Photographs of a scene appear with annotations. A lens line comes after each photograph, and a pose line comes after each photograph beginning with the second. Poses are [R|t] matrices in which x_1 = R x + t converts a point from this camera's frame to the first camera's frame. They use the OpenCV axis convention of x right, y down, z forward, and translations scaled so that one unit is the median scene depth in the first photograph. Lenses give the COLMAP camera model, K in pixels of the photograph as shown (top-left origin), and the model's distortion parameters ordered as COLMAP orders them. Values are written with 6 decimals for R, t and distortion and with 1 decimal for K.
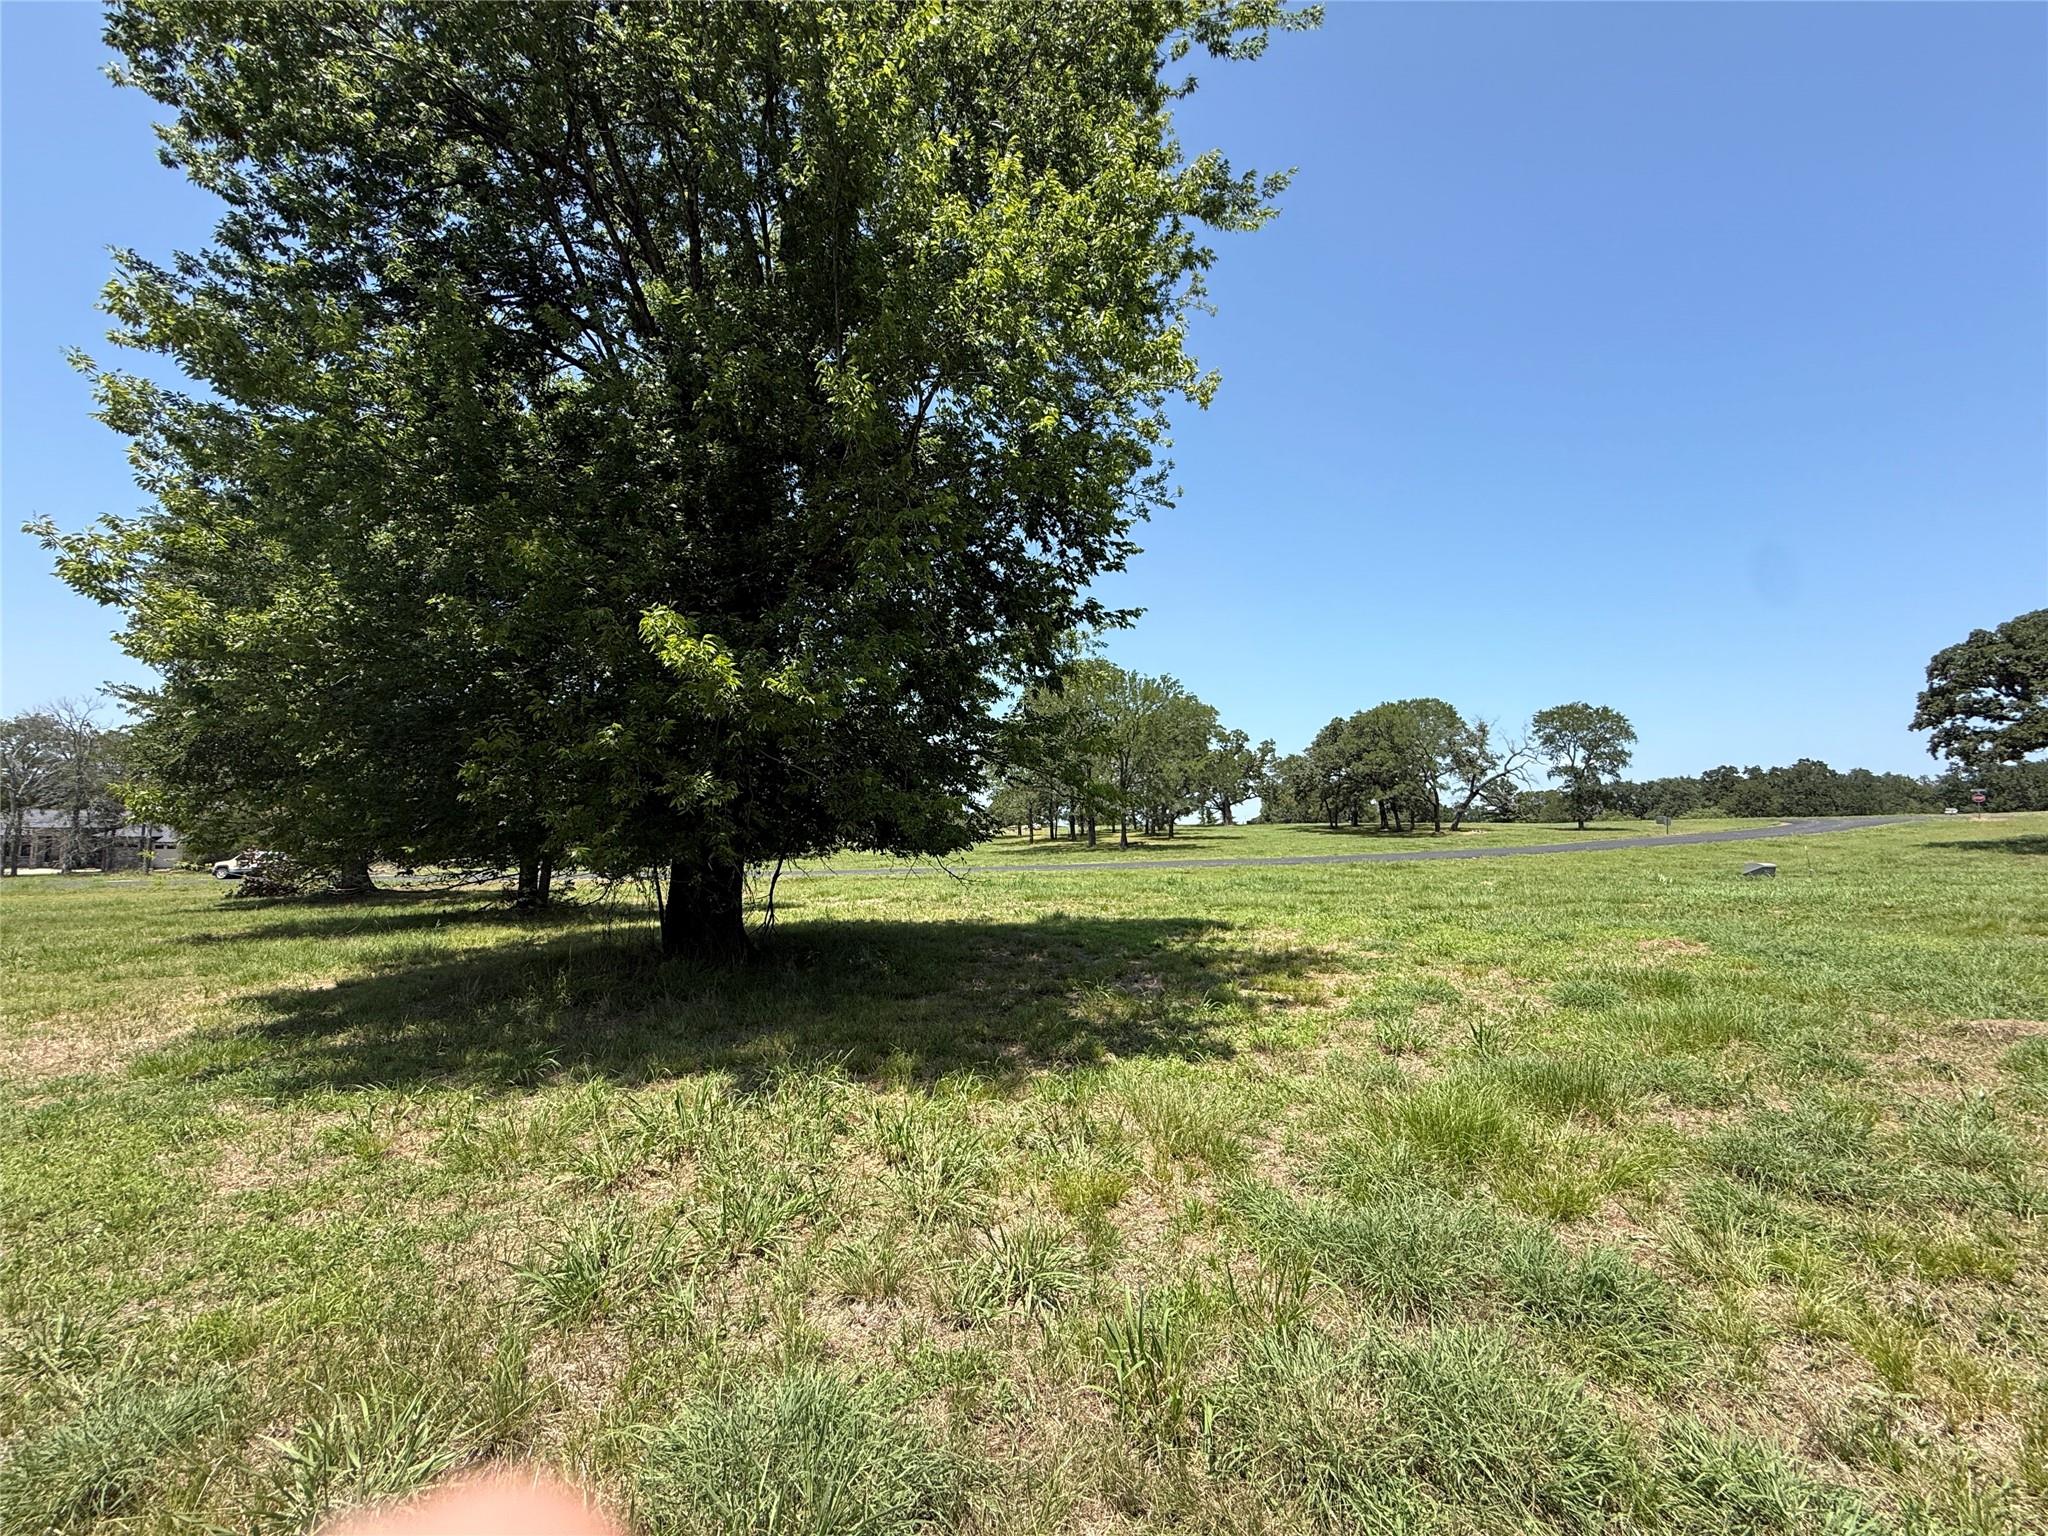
lens RADIAL K [[822.3, 0, 1024.0], [0, 822.3, 768.0], [0, 0, 1]] dist [0.001201, -0.000046]
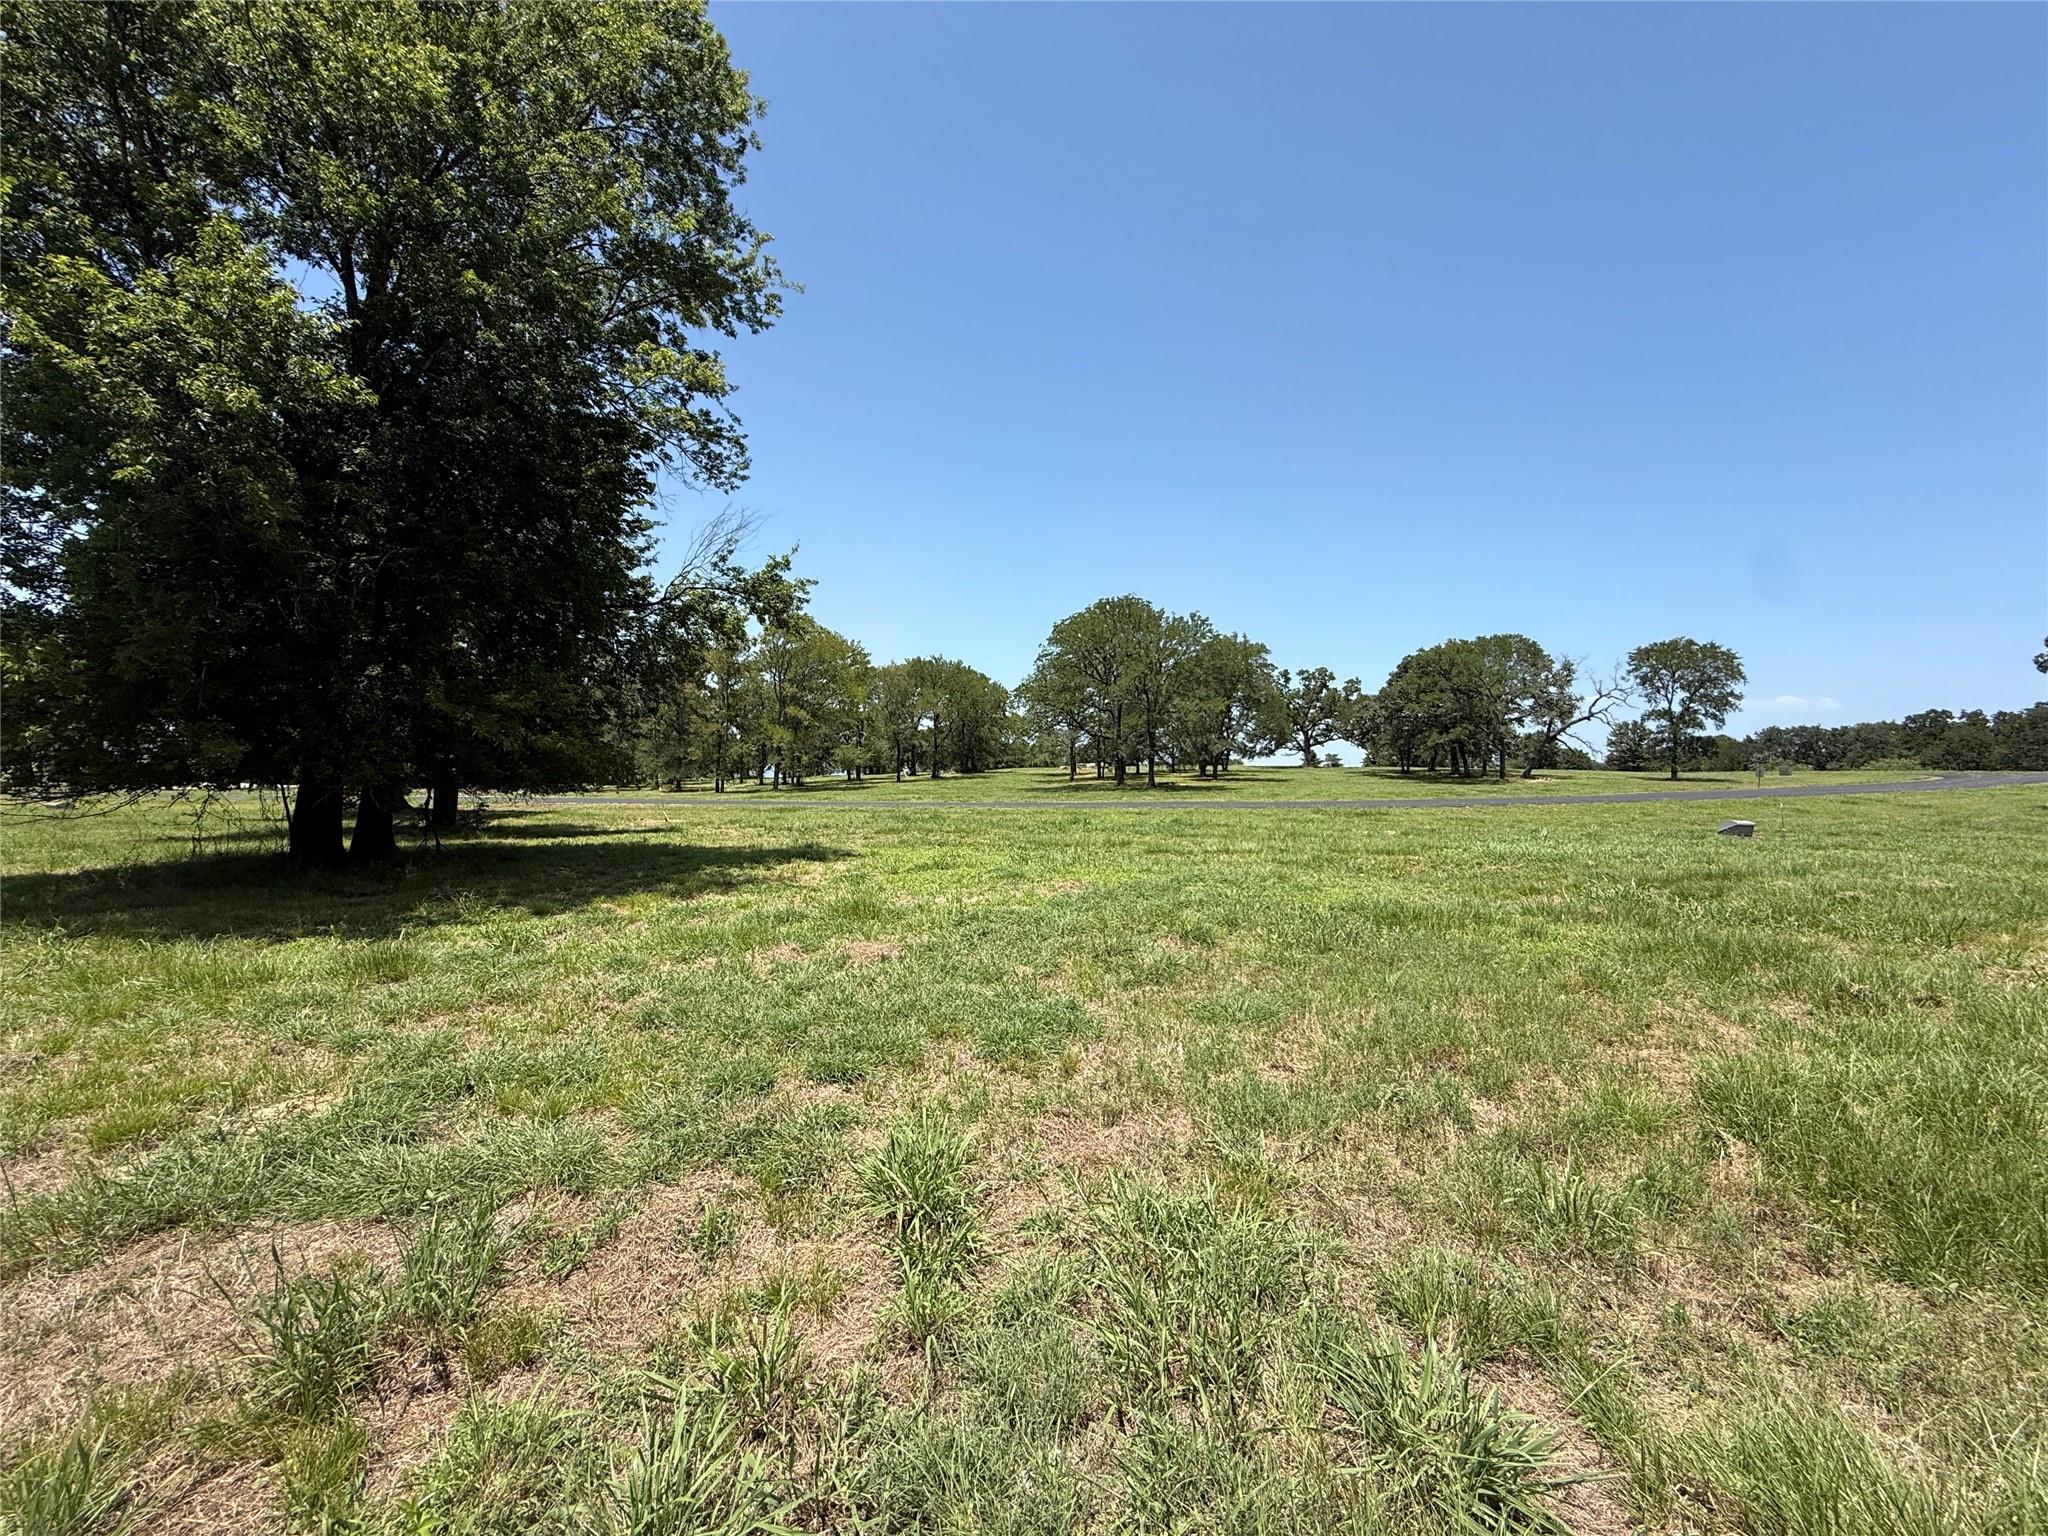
lens RADIAL K [[829.9, 0, 1024.0], [0, 829.9, 768.0], [0, 0, 1]] dist [-0.004501, -0.000357]
pose [[0.982423, 0.020516, -0.185535, 0.140862], [-0.005977, 0.996890, 0.078583, -0.005509], [0.186571, -0.076093, 0.979490, -0.021094]]
